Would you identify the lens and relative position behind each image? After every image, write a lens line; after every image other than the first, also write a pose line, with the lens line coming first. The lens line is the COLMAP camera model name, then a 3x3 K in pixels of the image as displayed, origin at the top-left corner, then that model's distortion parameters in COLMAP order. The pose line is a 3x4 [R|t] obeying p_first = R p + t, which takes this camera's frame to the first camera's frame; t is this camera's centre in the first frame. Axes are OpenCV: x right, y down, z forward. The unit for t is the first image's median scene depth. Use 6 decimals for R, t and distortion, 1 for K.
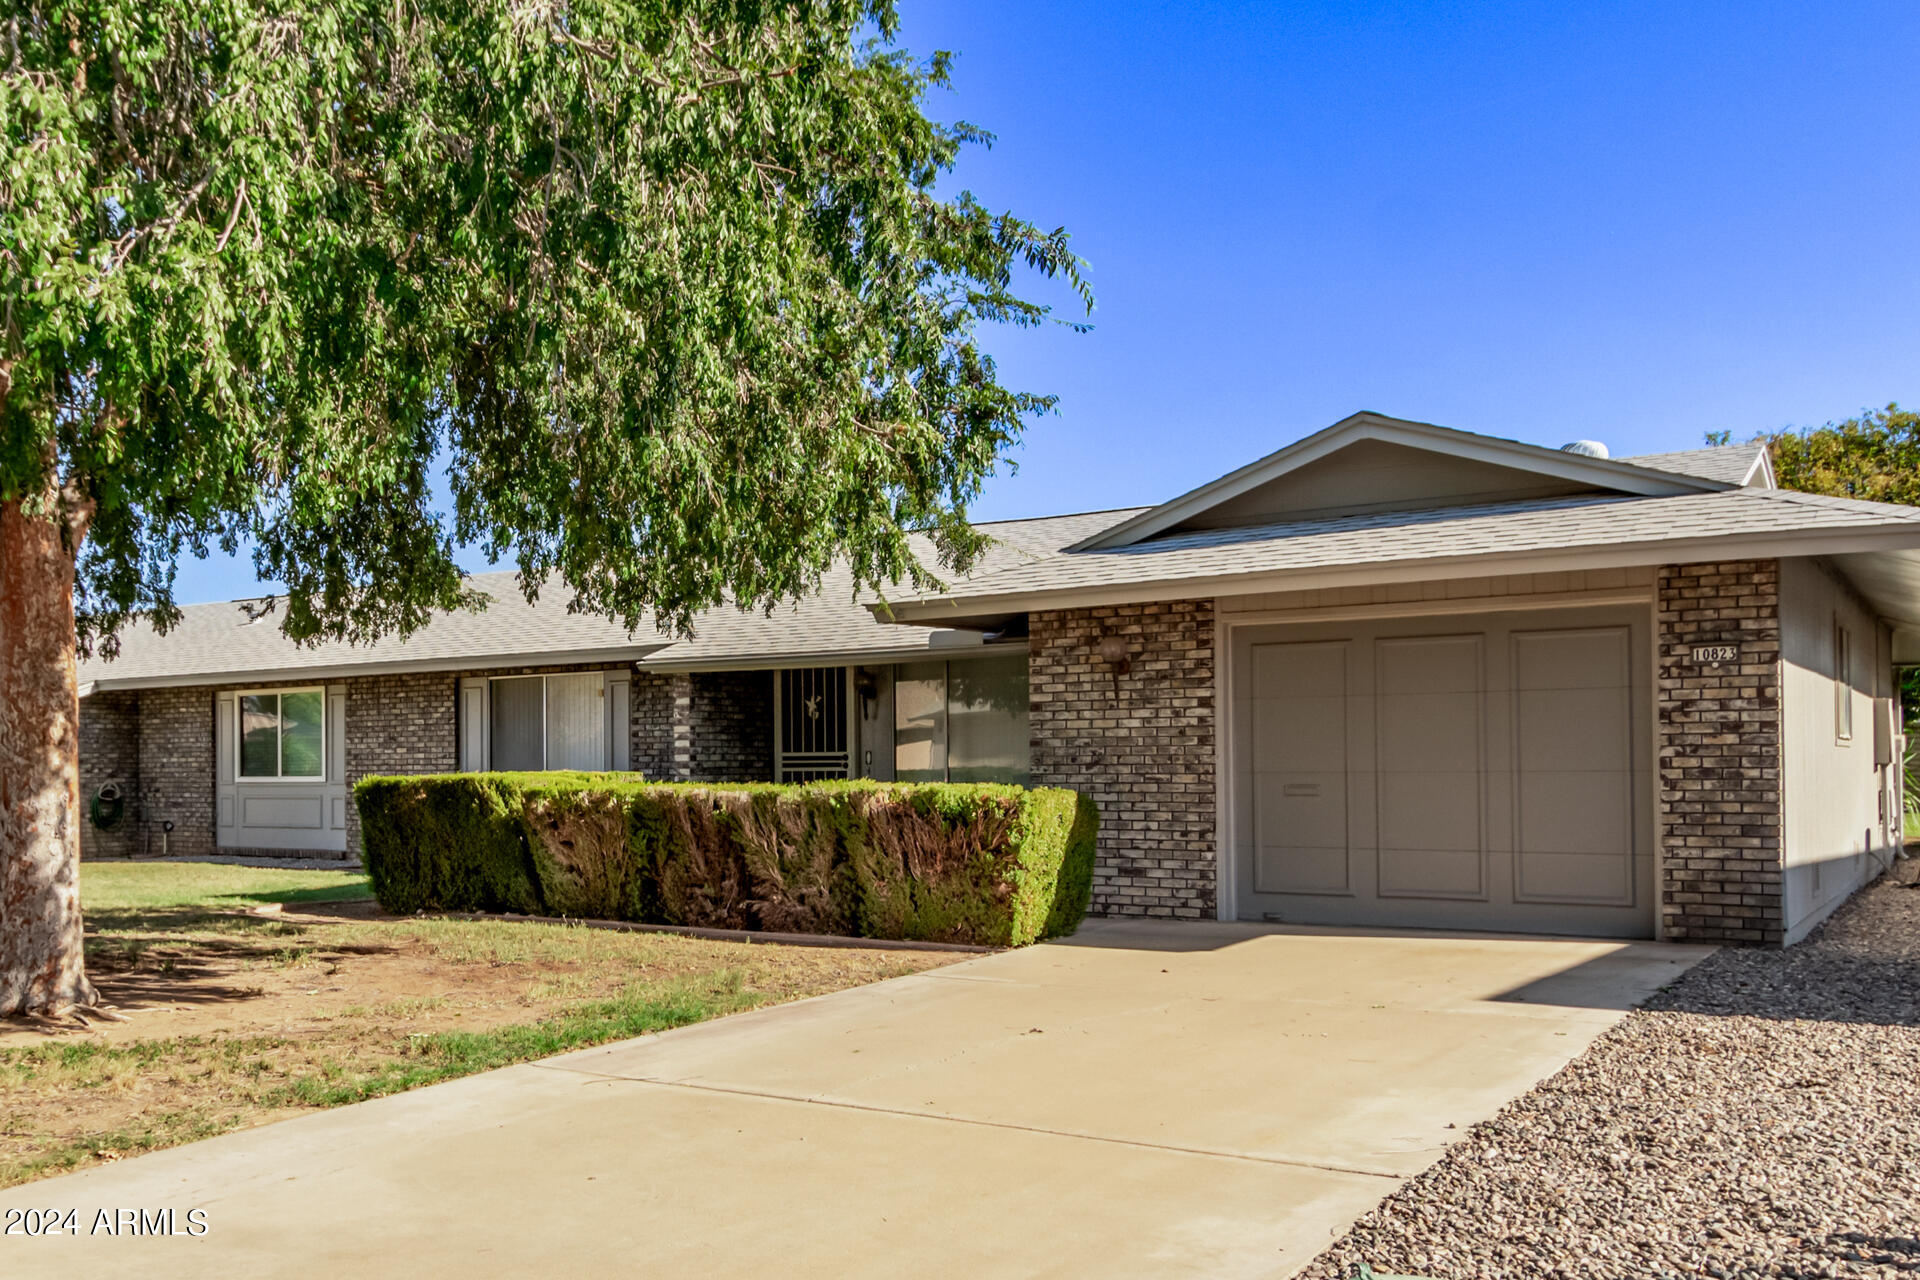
lens RADIAL K [[992.6, 0, 1026.0], [0, 992.6, 752.9], [0, 0, 1]] dist [0.006341, 0.000536]
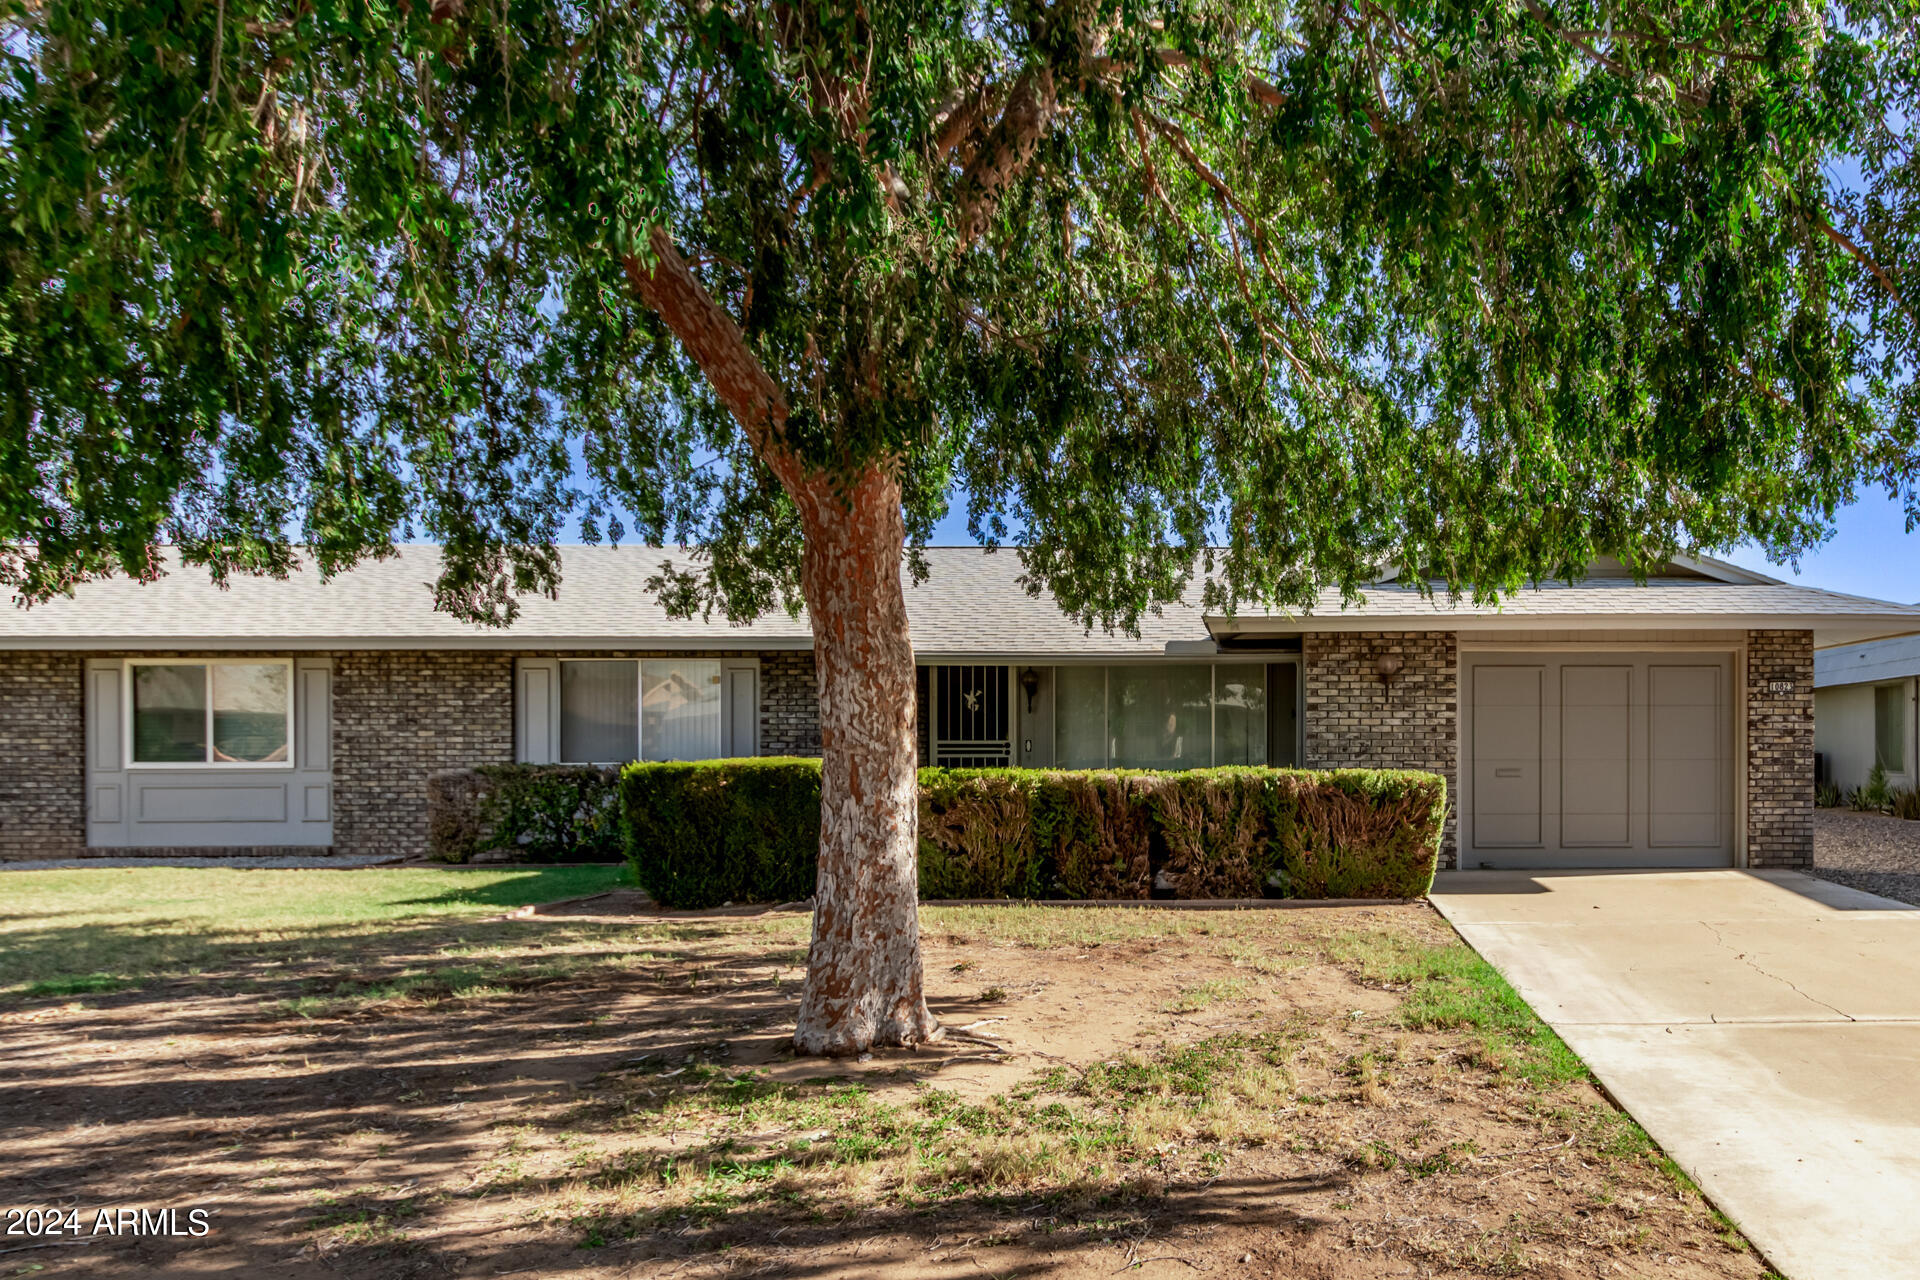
lens RADIAL K [[784.0, 0, 1144.4], [0, 784.0, 743.7], [0, 0, 1]] dist [0.001936, 0.000372]
pose [[0.927485, 0.009191, 0.373748, -0.595083], [-0.009513, 0.999954, -0.000984, 0.002877], [-0.373740, -0.002642, 0.927530, 0.173950]]
